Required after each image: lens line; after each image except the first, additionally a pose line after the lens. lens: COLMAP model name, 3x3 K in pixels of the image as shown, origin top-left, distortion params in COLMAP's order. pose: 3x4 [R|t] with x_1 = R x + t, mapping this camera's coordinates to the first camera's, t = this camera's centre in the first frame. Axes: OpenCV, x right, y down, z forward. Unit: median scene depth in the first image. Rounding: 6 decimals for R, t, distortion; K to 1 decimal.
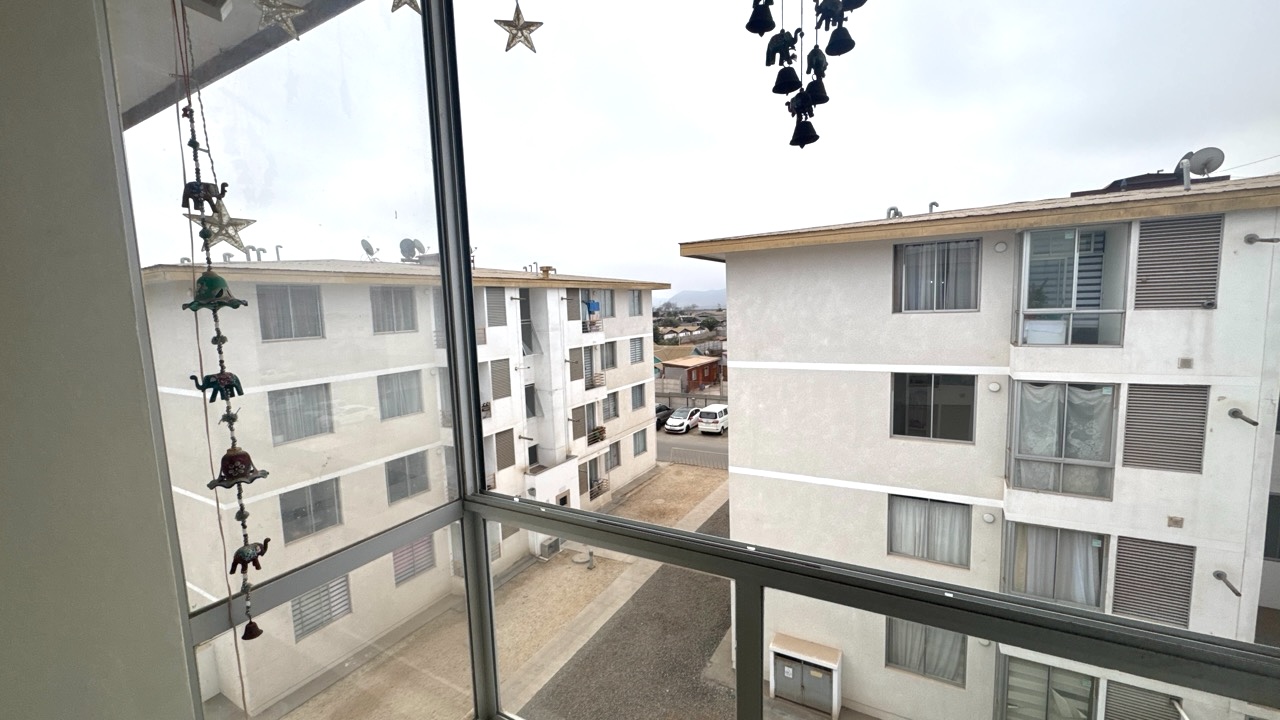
lens RADIAL K [[512.0, 0, 640.0], [0, 512.0, 360.0], [0, 0, 1]] dist [-0.000445, 0.000066]
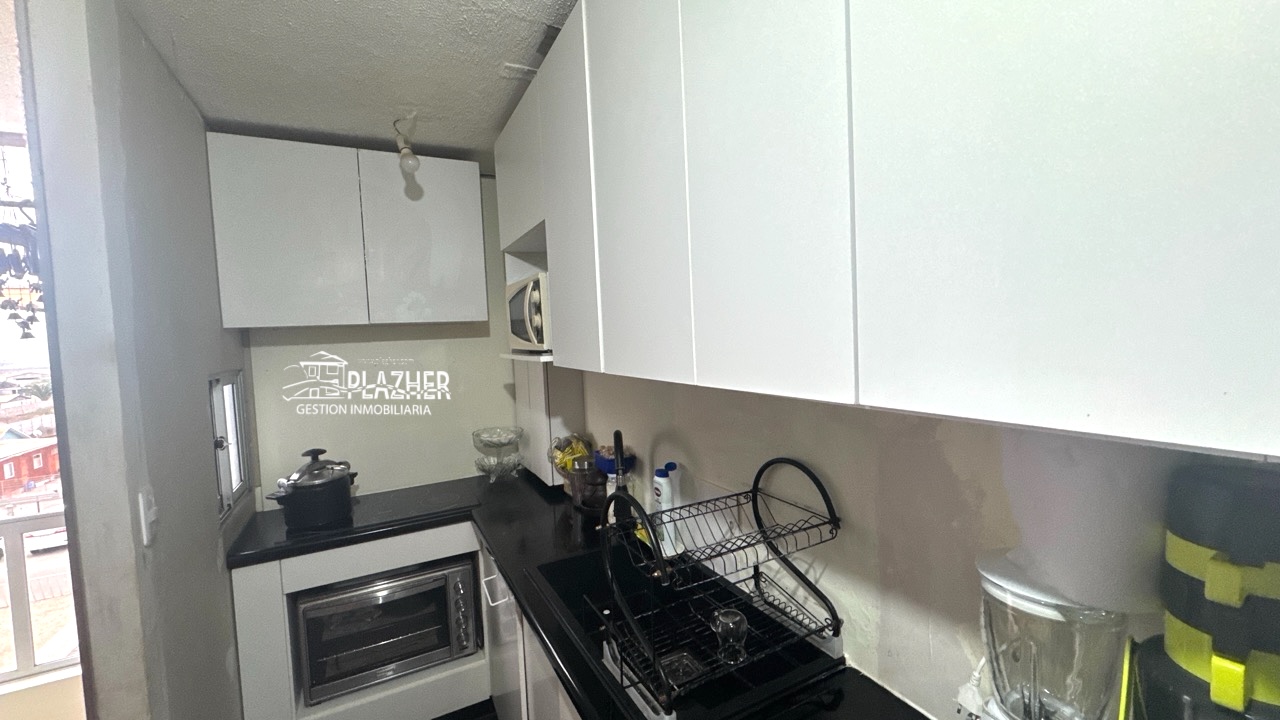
lens RADIAL K [[512.0, 0, 640.0], [0, 512.0, 360.0], [0, 0, 1]] dist [-0.000445, 0.000066]
pose [[0.540101, -0.038447, 0.840722, -0.013403], [0.115078, 0.992947, -0.028520, 0.006212], [-0.833695, 0.112153, 0.540716, -0.246219]]
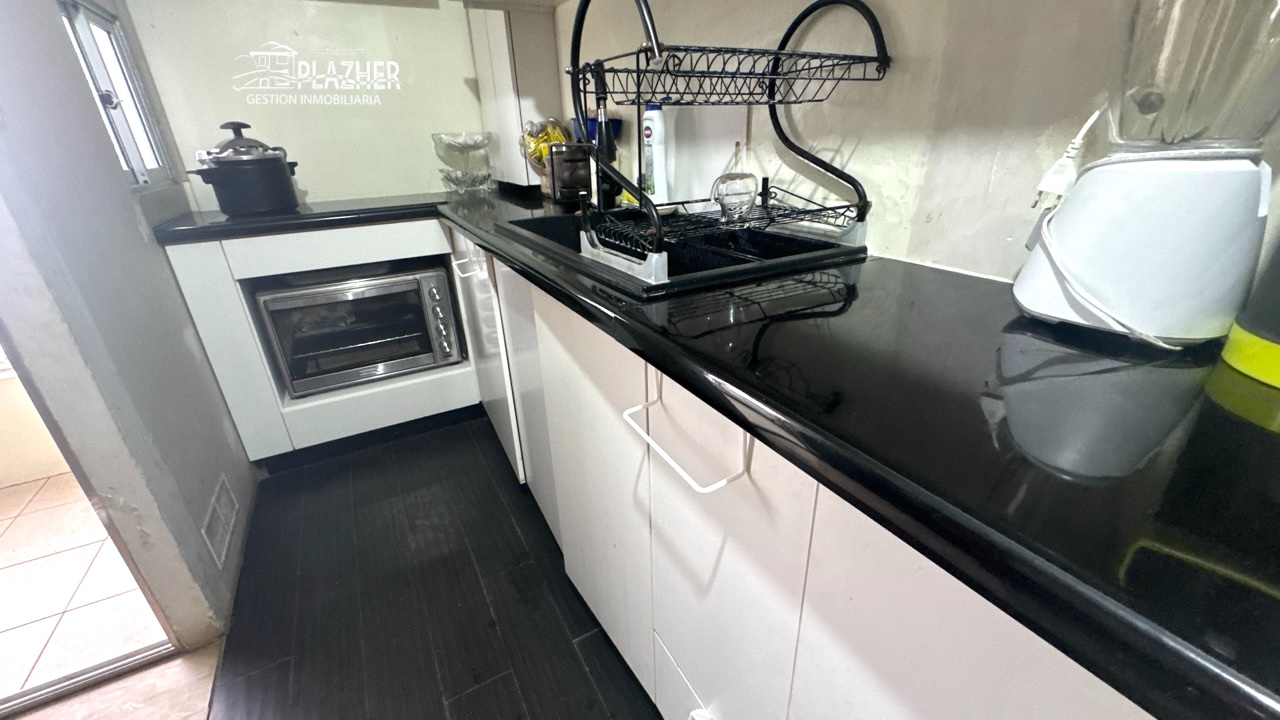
lens RADIAL K [[514.5, 0, 640.0], [0, 514.5, 360.0], [0, 0, 1]] dist [-0.001926, 0.000062]
pose [[0.526108, -0.329045, 0.784181, -0.000075], [0.106627, 0.940359, 0.323041, 0.061233], [-0.843707, -0.086340, 0.529815, -0.231471]]
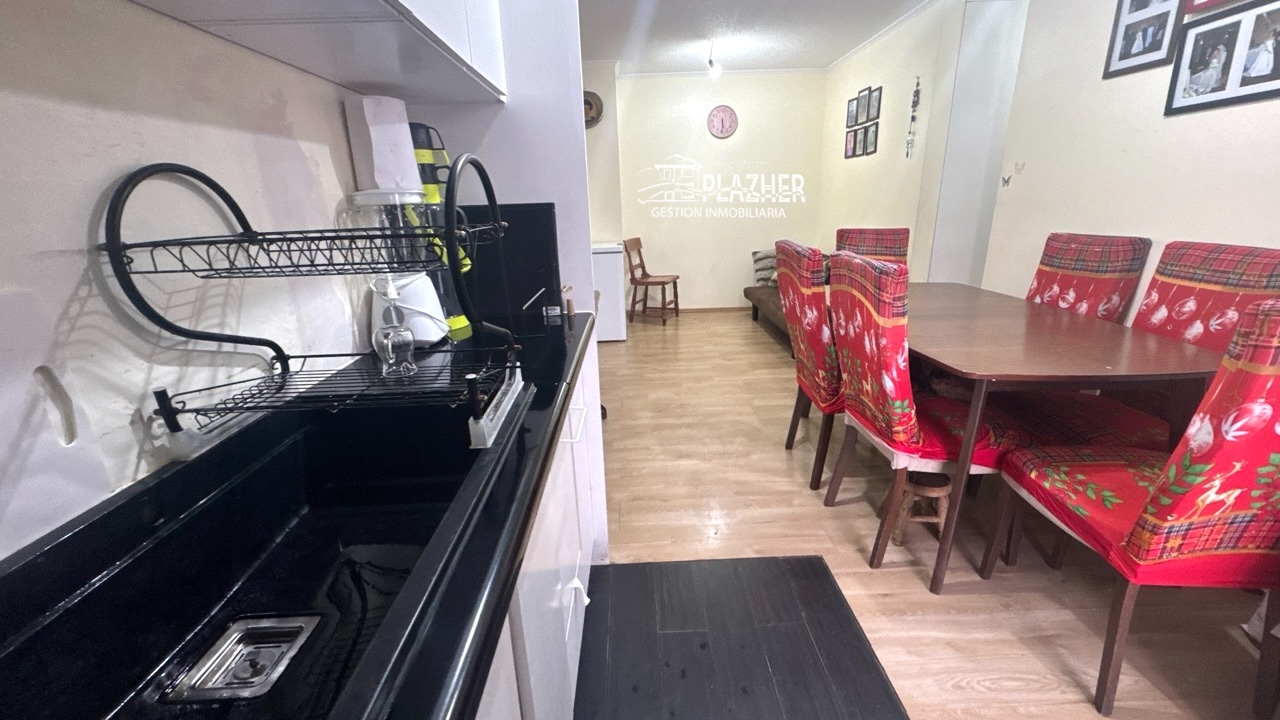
lens RADIAL K [[512.0, 0, 640.0], [0, 512.0, 360.0], [0, 0, 1]] dist [-0.000445, 0.000066]
pose [[-0.859941, 0.210861, -0.464800, 0.096775], [0.005470, 0.914425, 0.404718, 0.028063], [0.510364, 0.345491, -0.787505, -0.092583]]
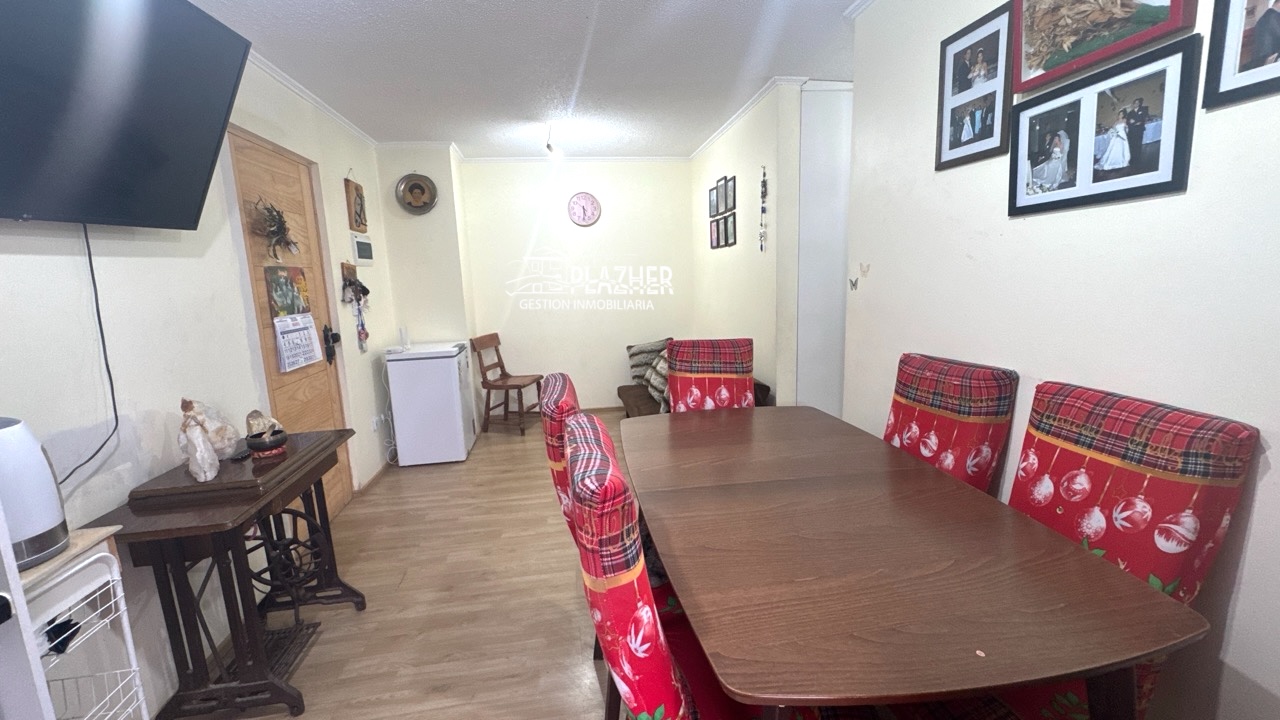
lens RADIAL K [[512.0, 0, 640.0], [0, 512.0, 360.0], [0, 0, 1]] dist [-0.000445, 0.000066]
pose [[-0.783502, 0.163199, -0.599575, -0.016329], [-0.006362, 0.962738, 0.270362, 0.023102], [0.621357, 0.215644, -0.753268, -0.125025]]
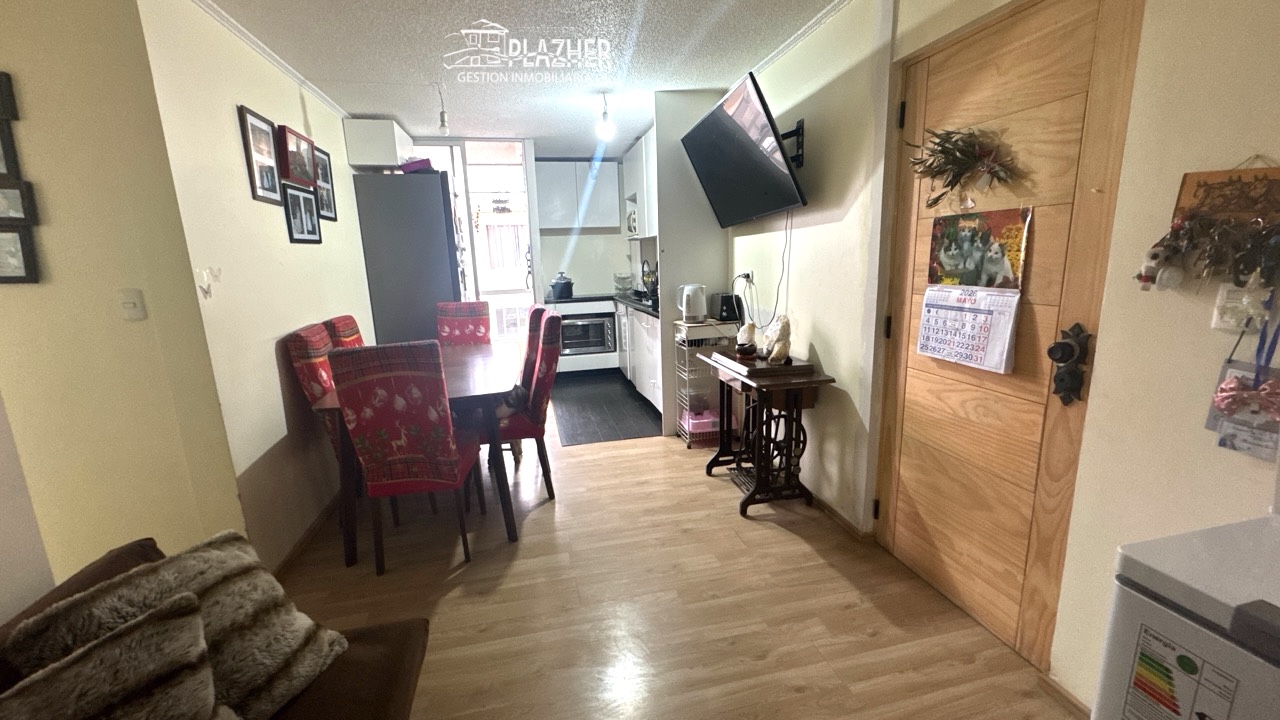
lens RADIAL K [[512.0, 0, 640.0], [0, 512.0, 360.0], [0, 0, 1]] dist [-0.000445, 0.000066]
pose [[0.739409, -0.127120, 0.661147, -0.282136], [0.082955, 0.991732, 0.097907, 0.080519], [-0.668127, -0.017548, 0.743840, -0.563304]]
